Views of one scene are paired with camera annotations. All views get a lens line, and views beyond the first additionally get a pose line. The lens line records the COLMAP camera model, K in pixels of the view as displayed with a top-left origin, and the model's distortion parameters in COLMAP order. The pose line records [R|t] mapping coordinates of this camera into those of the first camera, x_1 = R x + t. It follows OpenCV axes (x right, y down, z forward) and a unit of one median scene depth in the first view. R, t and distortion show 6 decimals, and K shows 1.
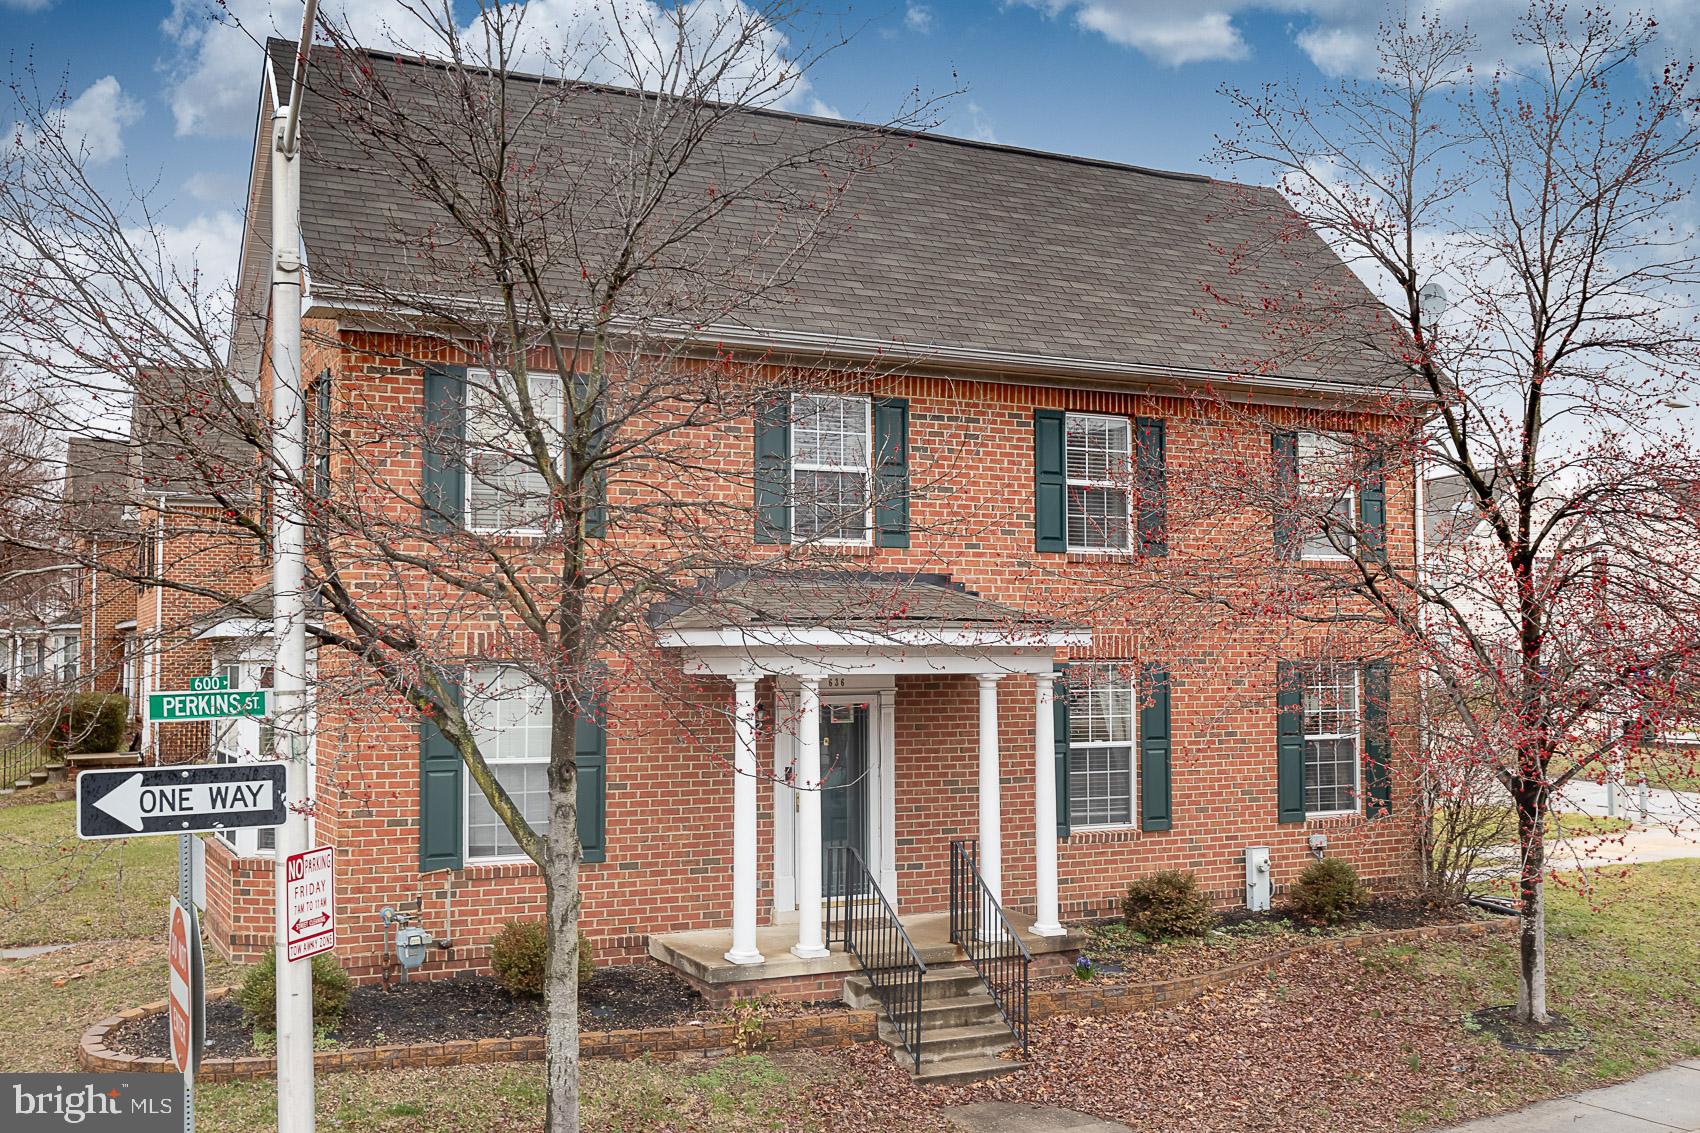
lens RADIAL K [[1731.8, 0, 850.0], [0, 1731.8, 566.5], [0, 0, 1]] dist [-0.053199, 0.005860]
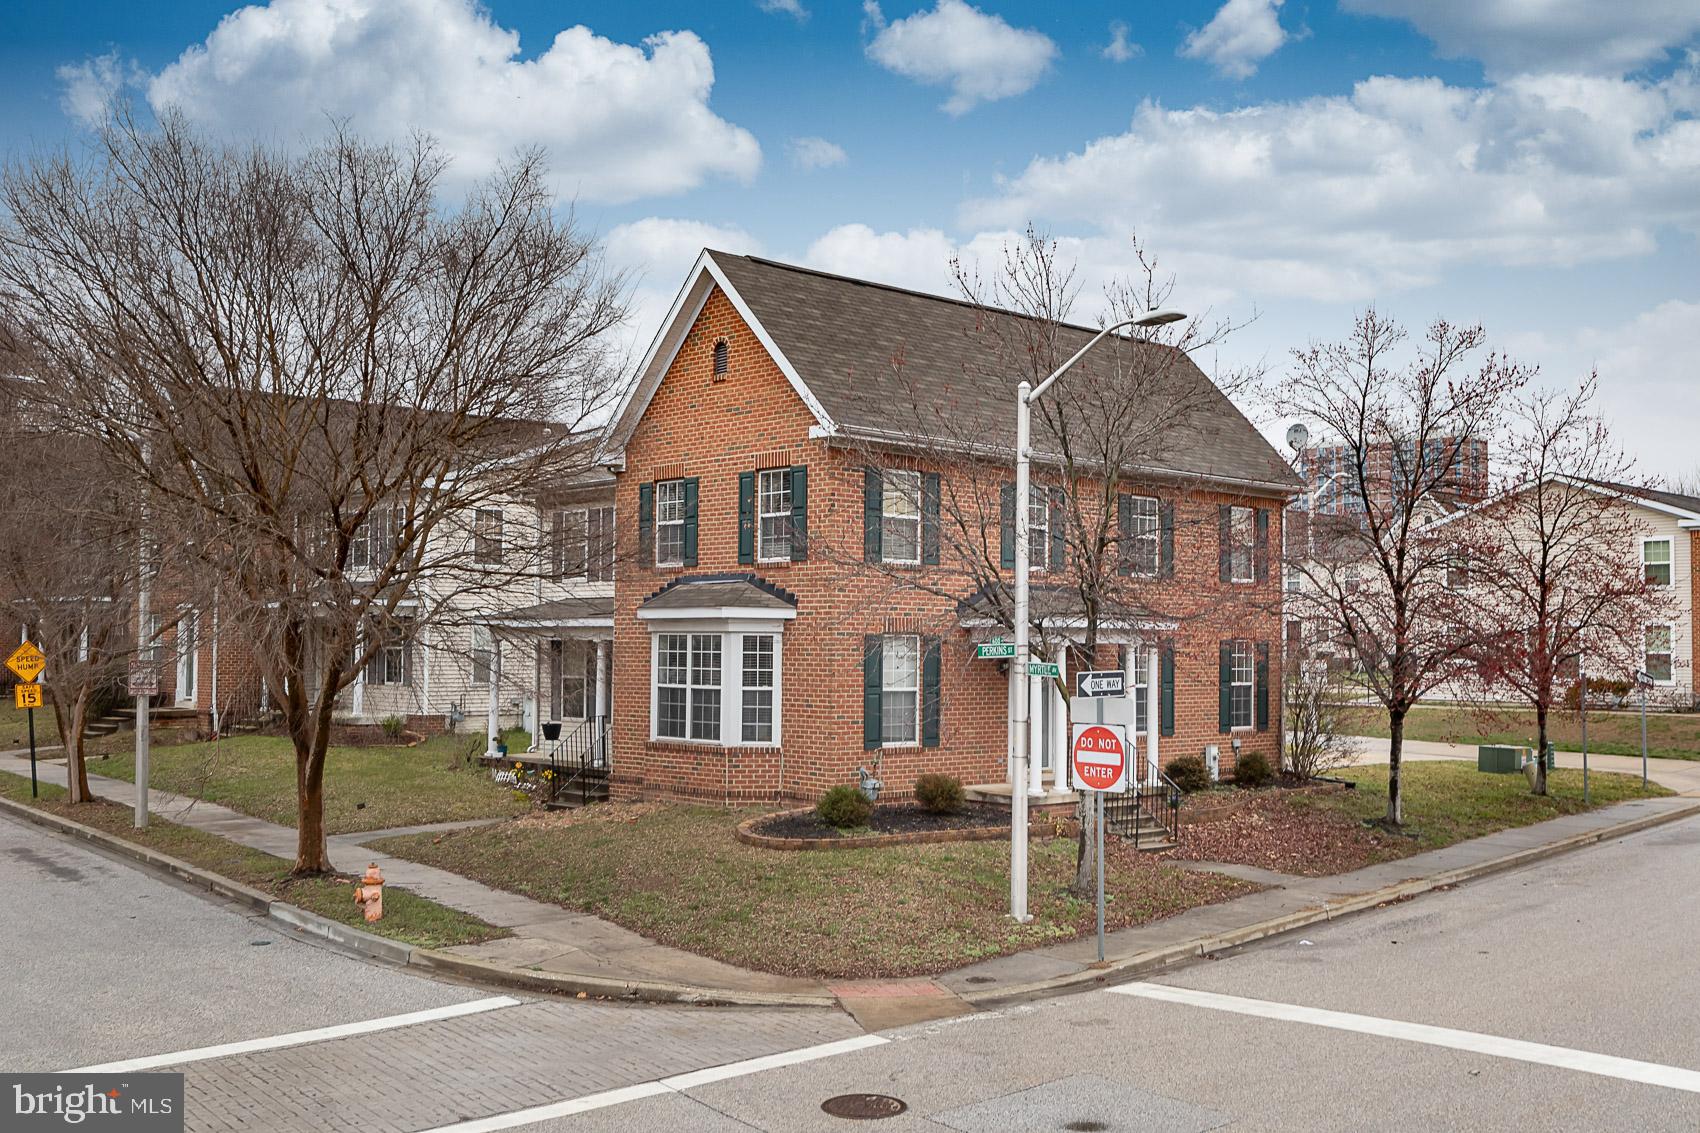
lens RADIAL K [[1731.8, 0, 850.0], [0, 1731.8, 566.5], [0, 0, 1]] dist [-0.053199, 0.005860]
pose [[0.959167, 0.024815, 0.281748, -0.770821], [-0.027640, 0.999600, 0.006056, -0.024894], [-0.281485, -0.013596, 0.959469, -0.723387]]
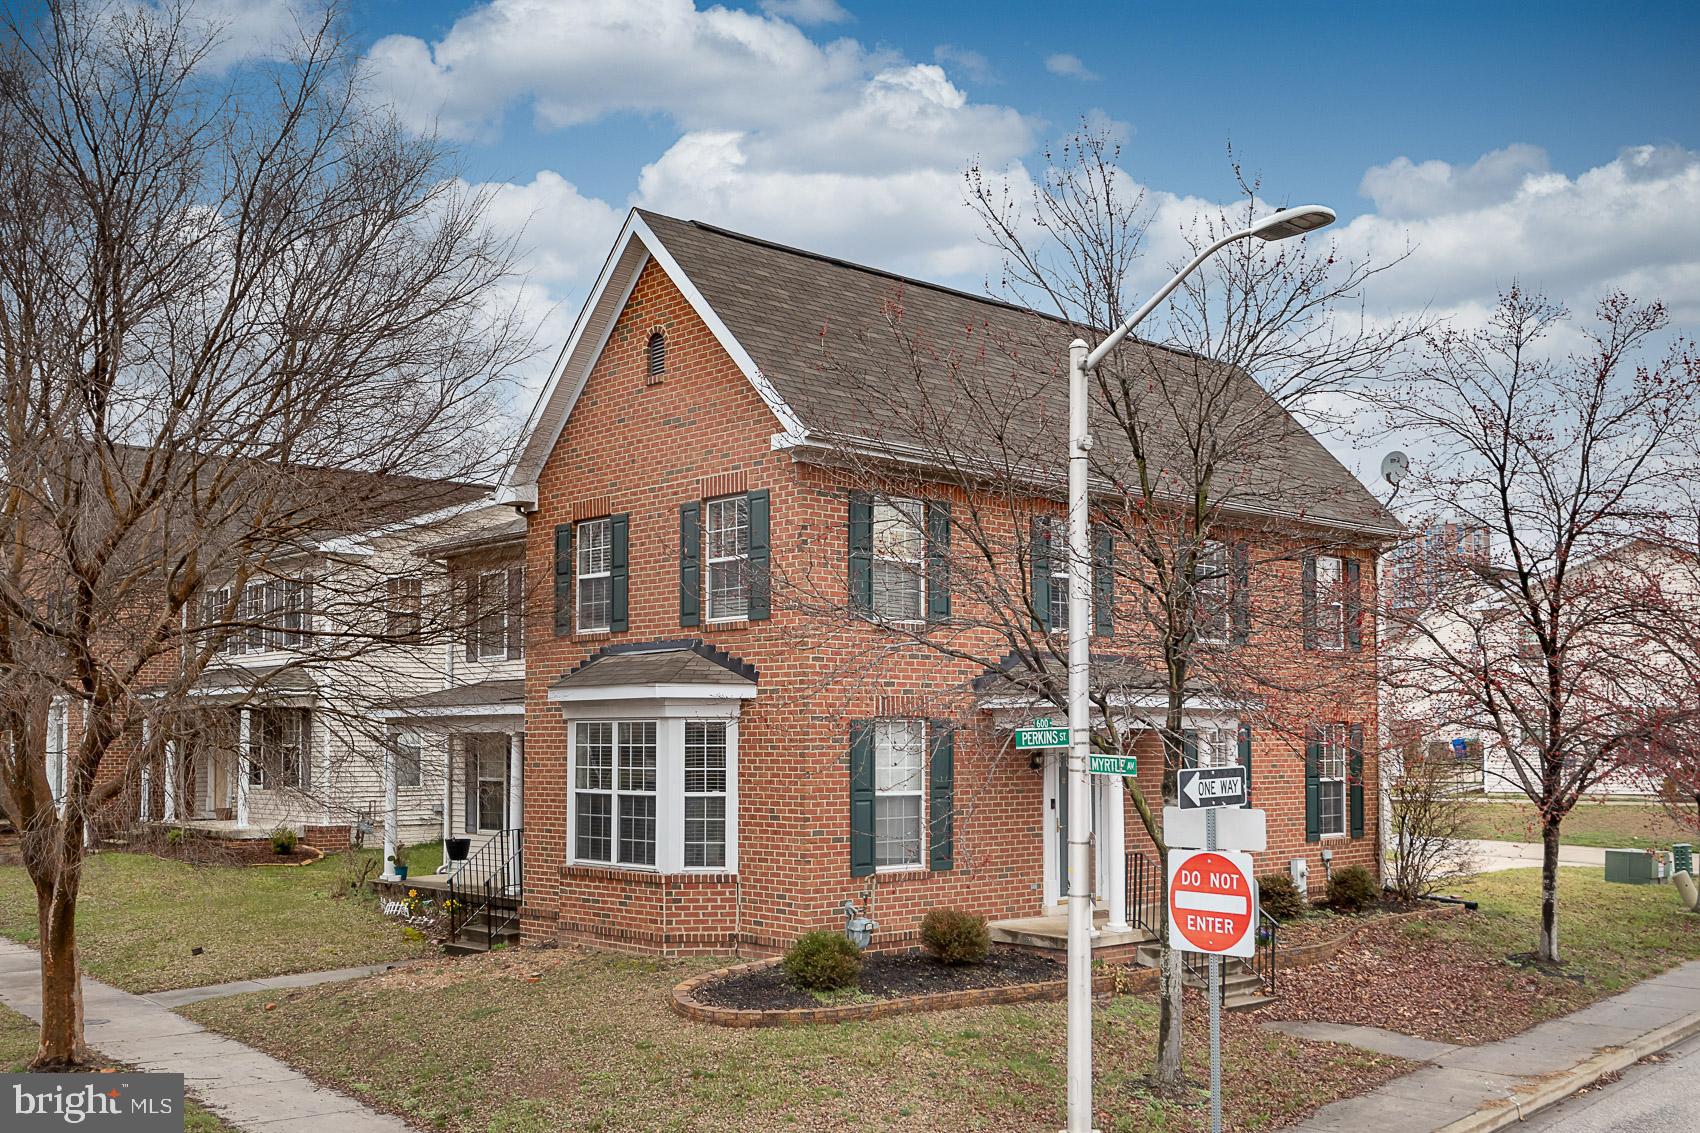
lens RADIAL K [[1724.4, 0, 857.5], [0, 1724.4, 649.3], [0, 0, 1]] dist [-0.066231, -0.015849]
pose [[0.957855, 0.016998, 0.286748, -0.618213], [-0.017330, 0.999849, -0.001378, 0.004960], [-0.286728, -0.003649, 0.958005, -0.257269]]
